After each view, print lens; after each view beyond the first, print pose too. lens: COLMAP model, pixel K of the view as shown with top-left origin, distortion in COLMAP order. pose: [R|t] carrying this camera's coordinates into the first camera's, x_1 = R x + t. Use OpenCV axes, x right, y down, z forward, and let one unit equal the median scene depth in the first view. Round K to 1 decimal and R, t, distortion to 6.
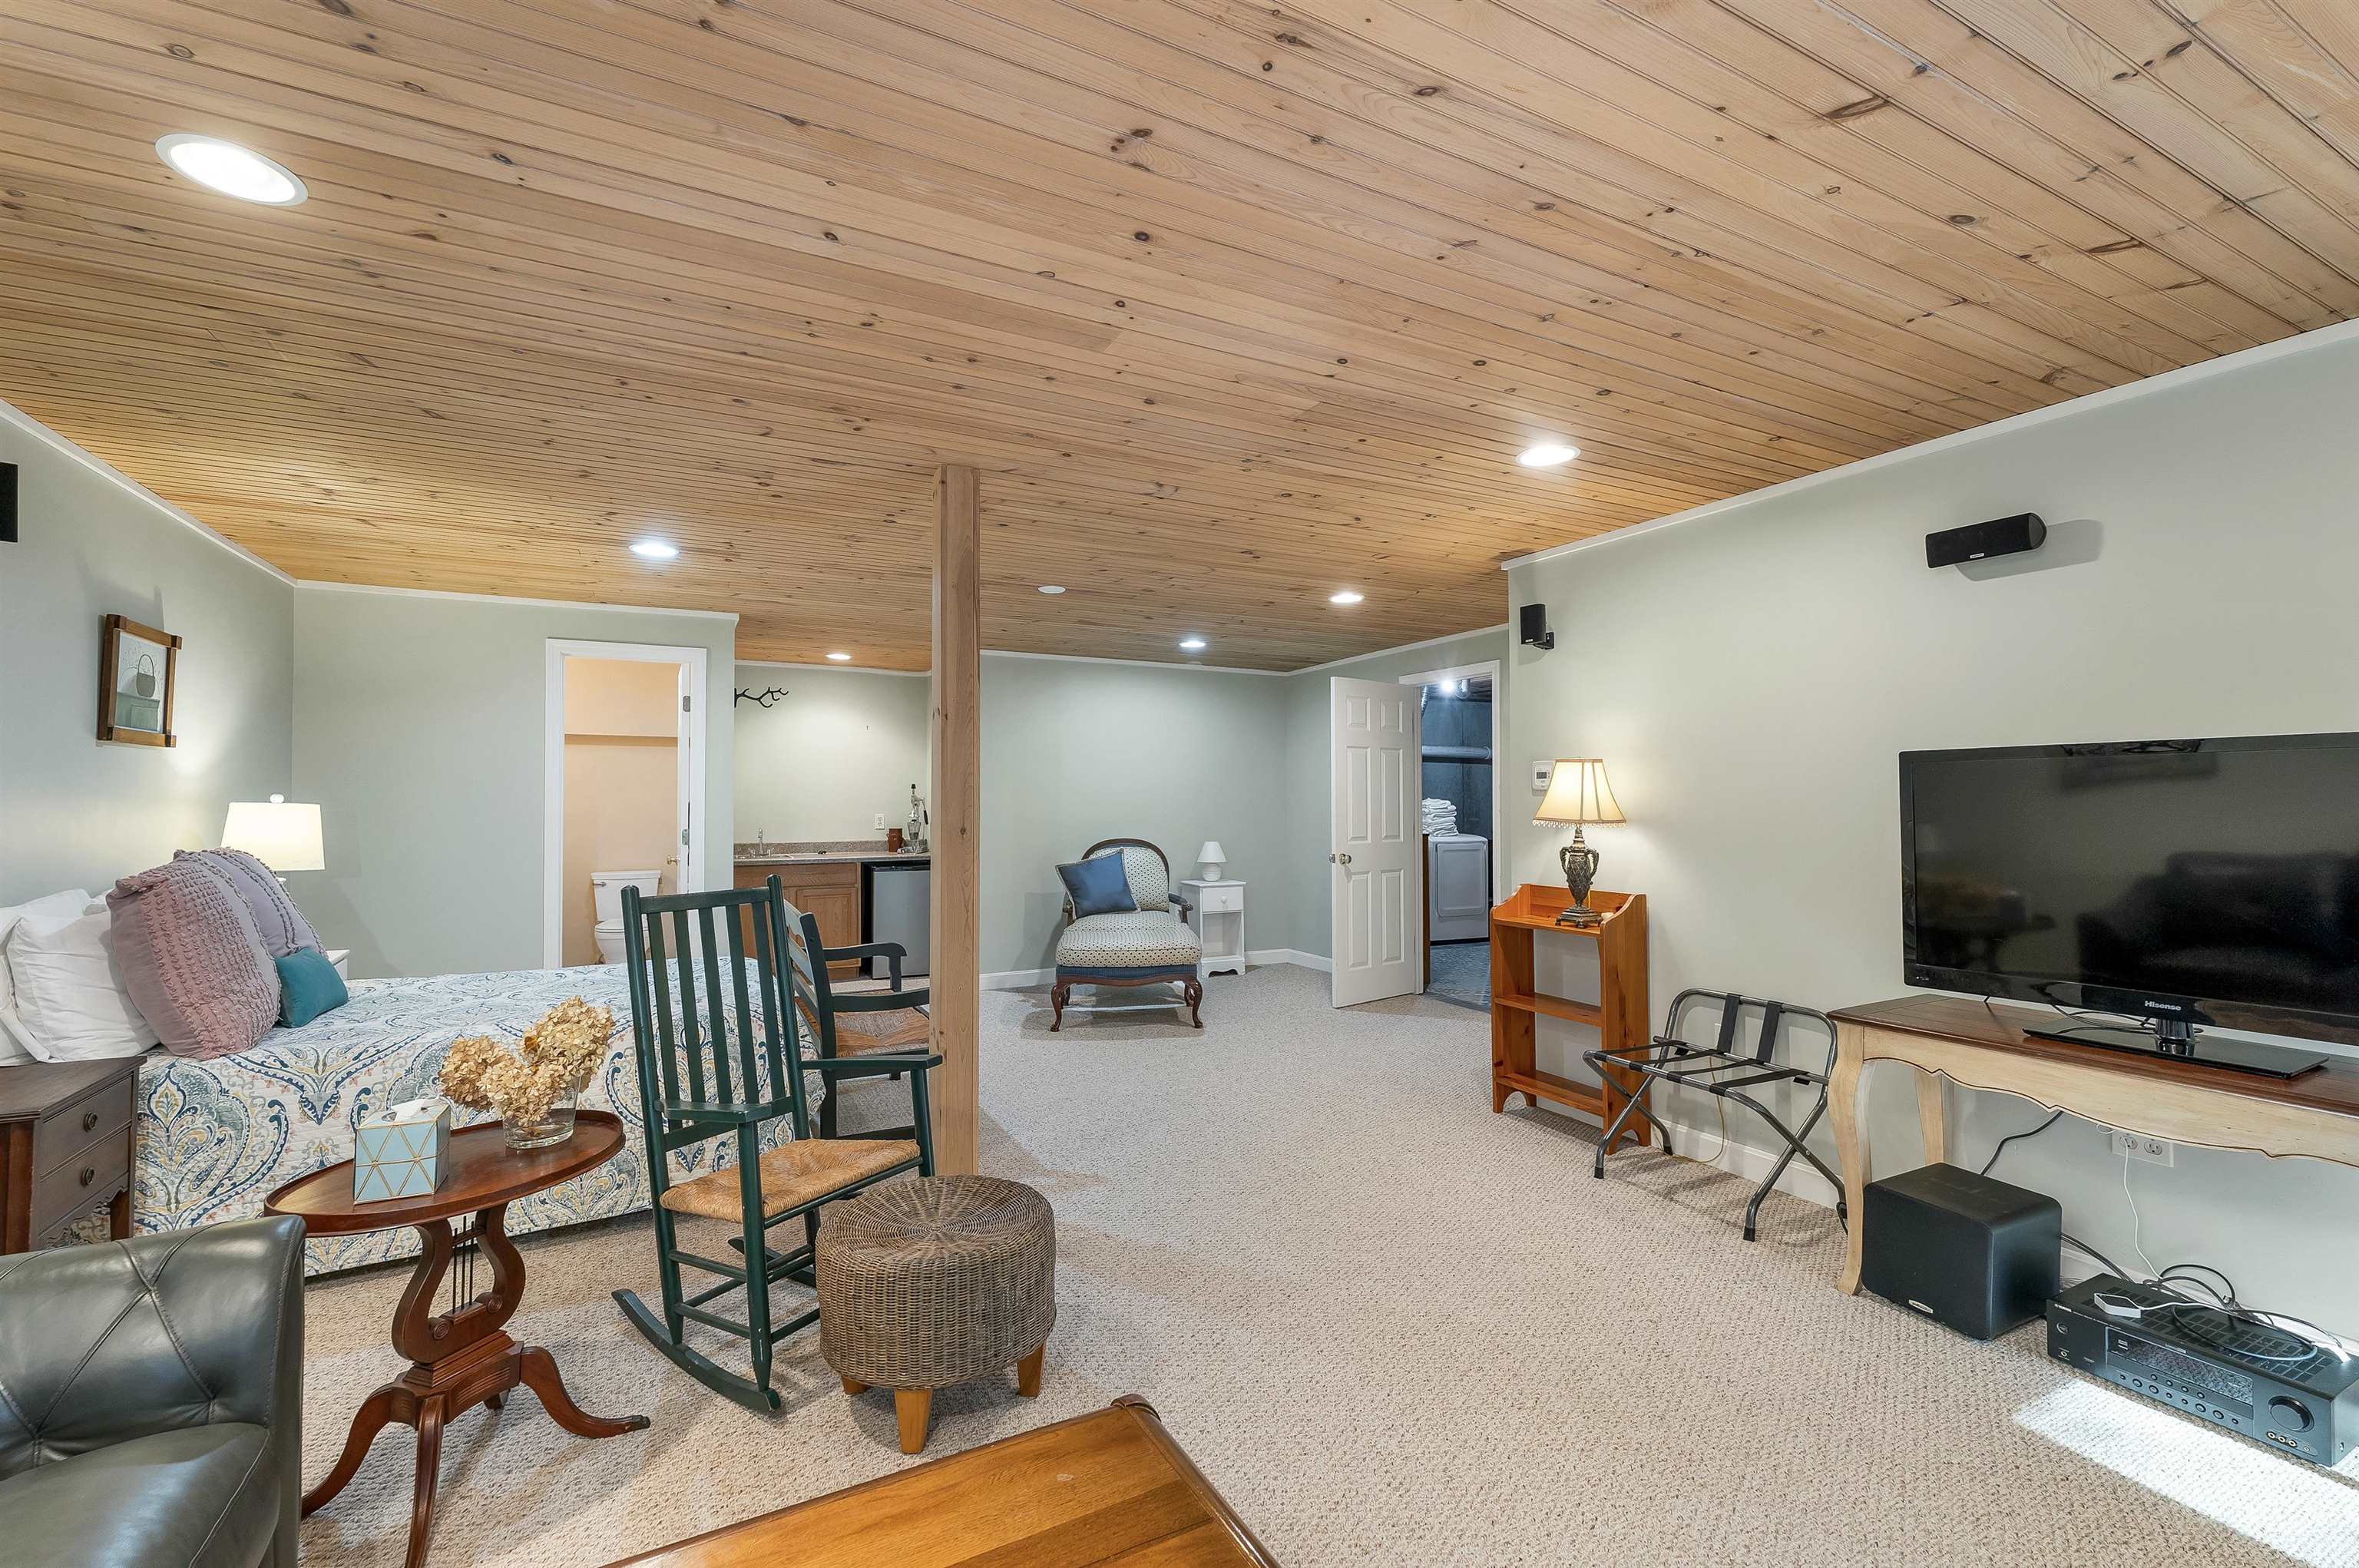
lens RADIAL K [[982.6, 0, 1171.6], [0, 982.6, 781.4], [0, 0, 1]] dist [0.003526, -0.000544]
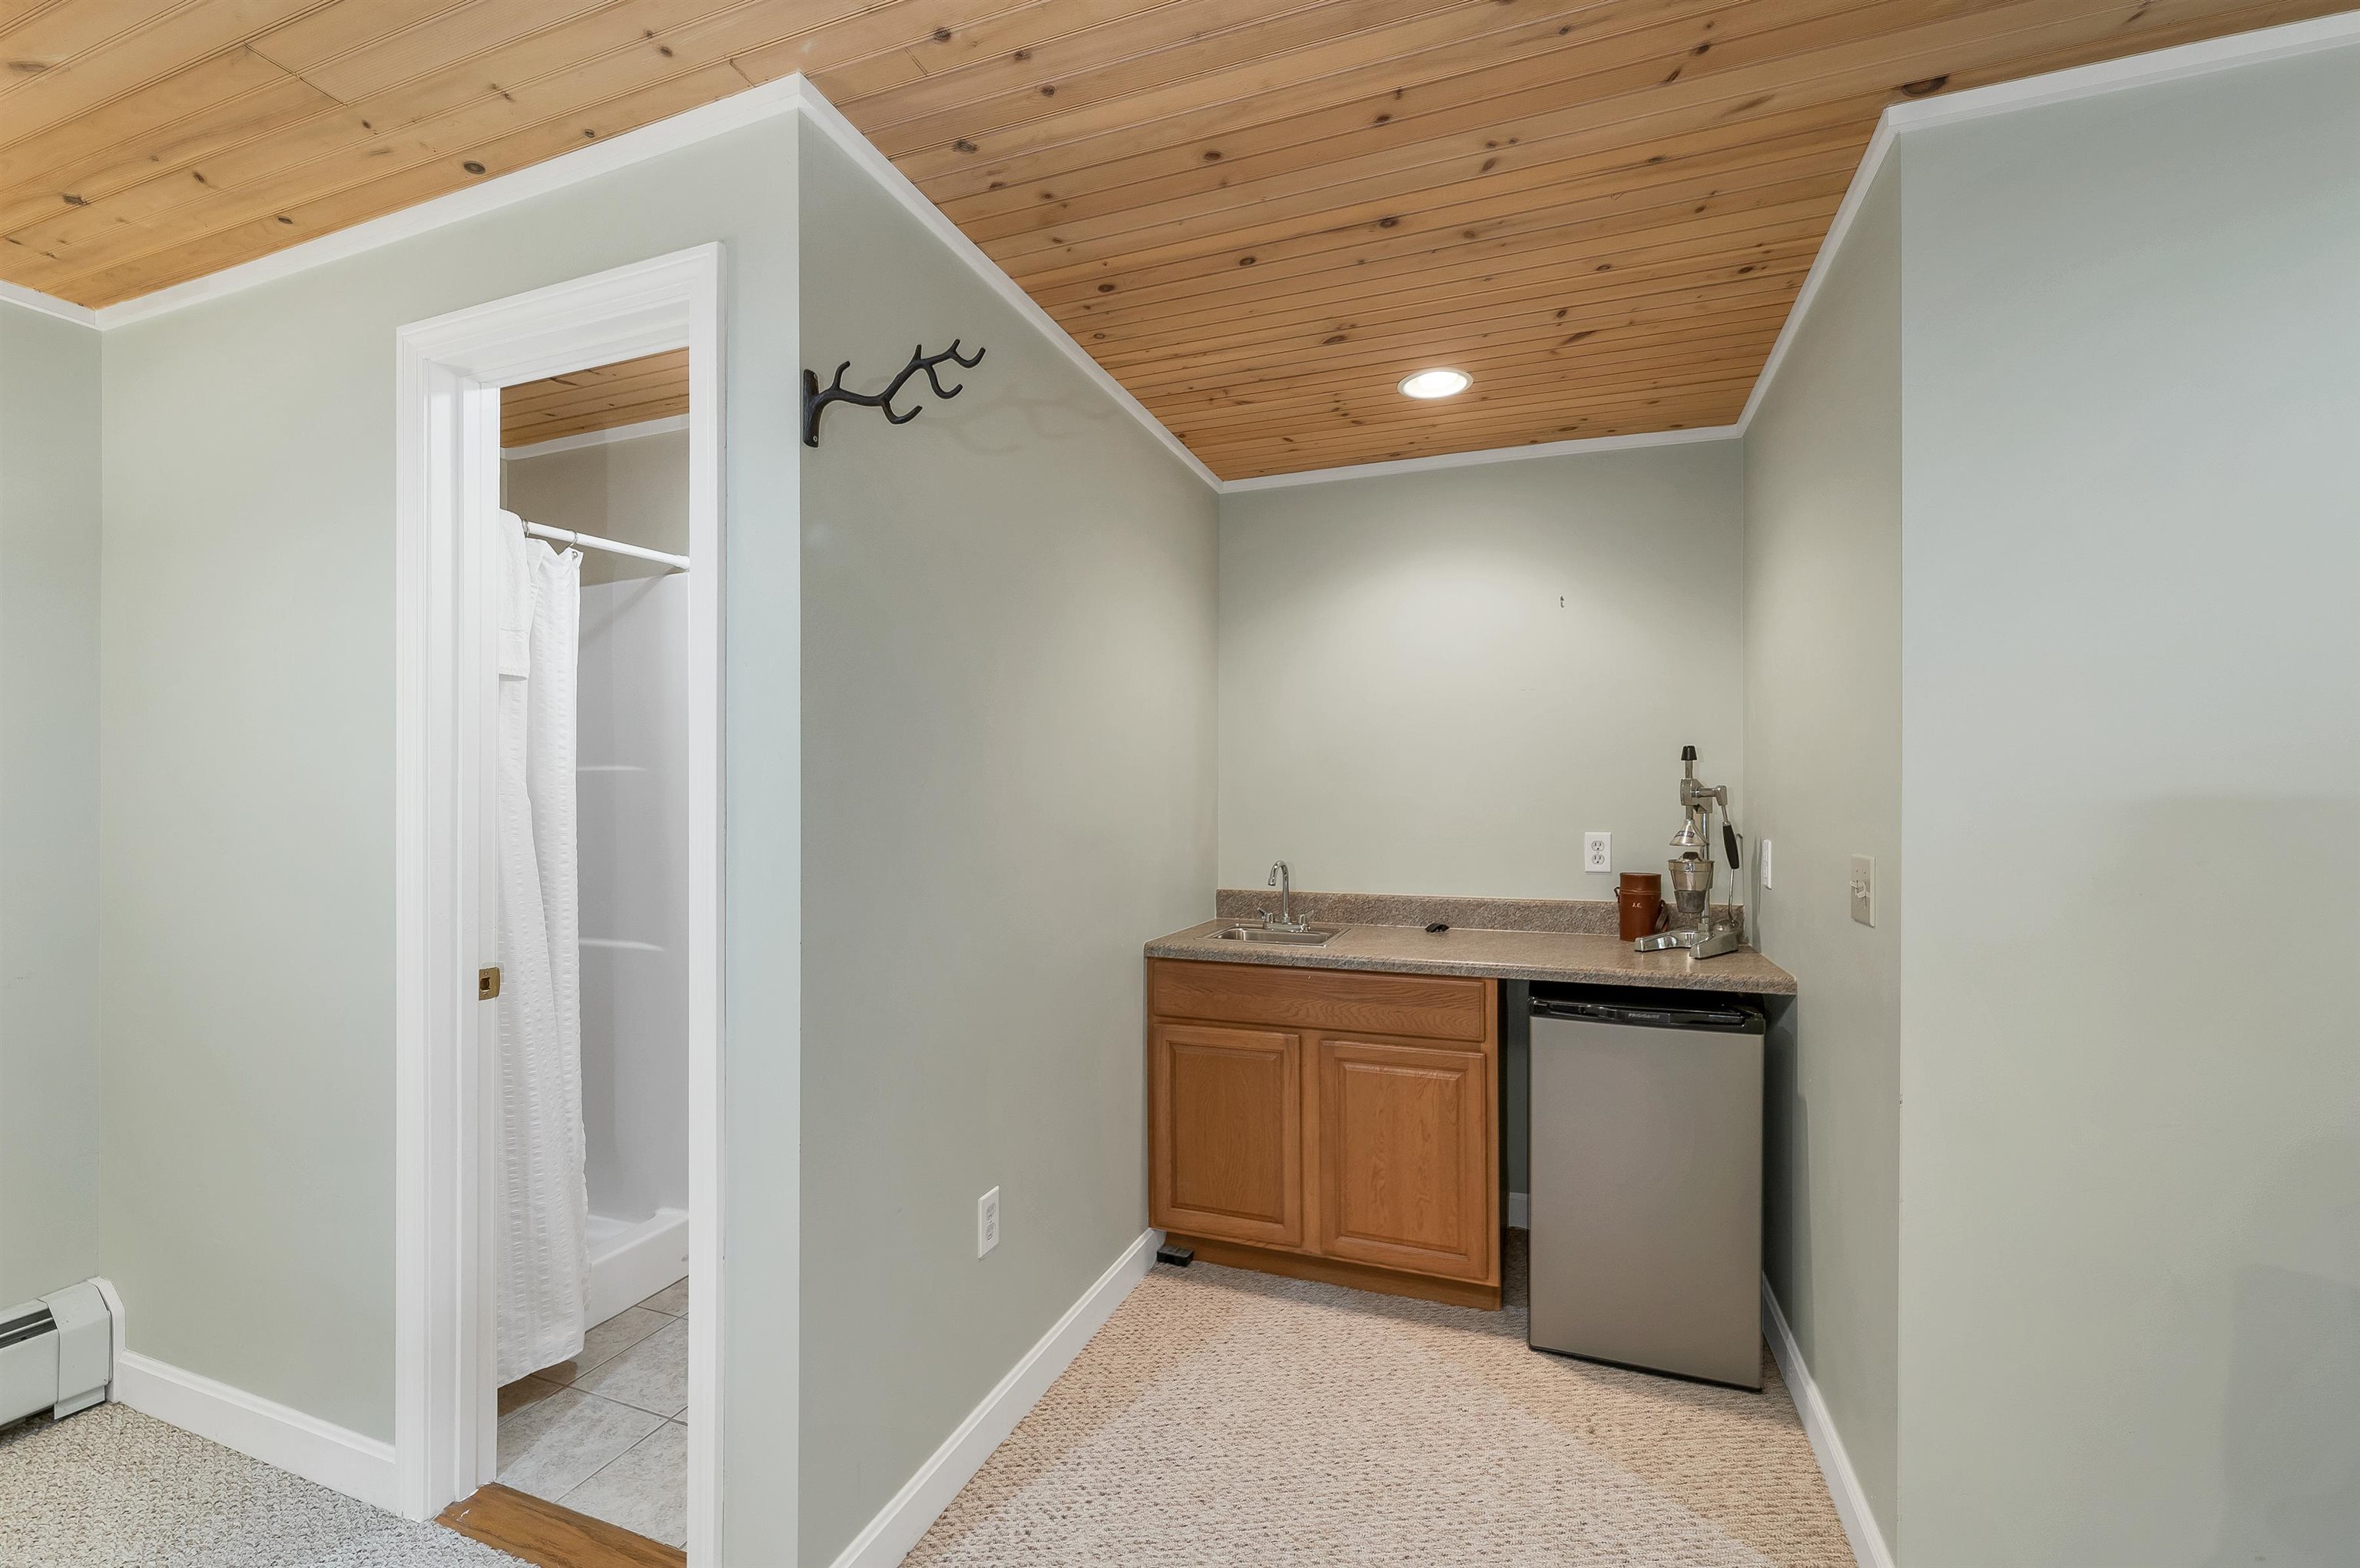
lens RADIAL K [[983.0, 0, 1170.4], [0, 983.0, 793.7], [0, 0, 1]] dist [0.003526, -0.000544]
pose [[0.665803, -0.001134, -0.746126, -0.133375], [0.013465, 0.999854, 0.010496, 0.013552], [0.746006, -0.017035, 0.665722, 0.662346]]
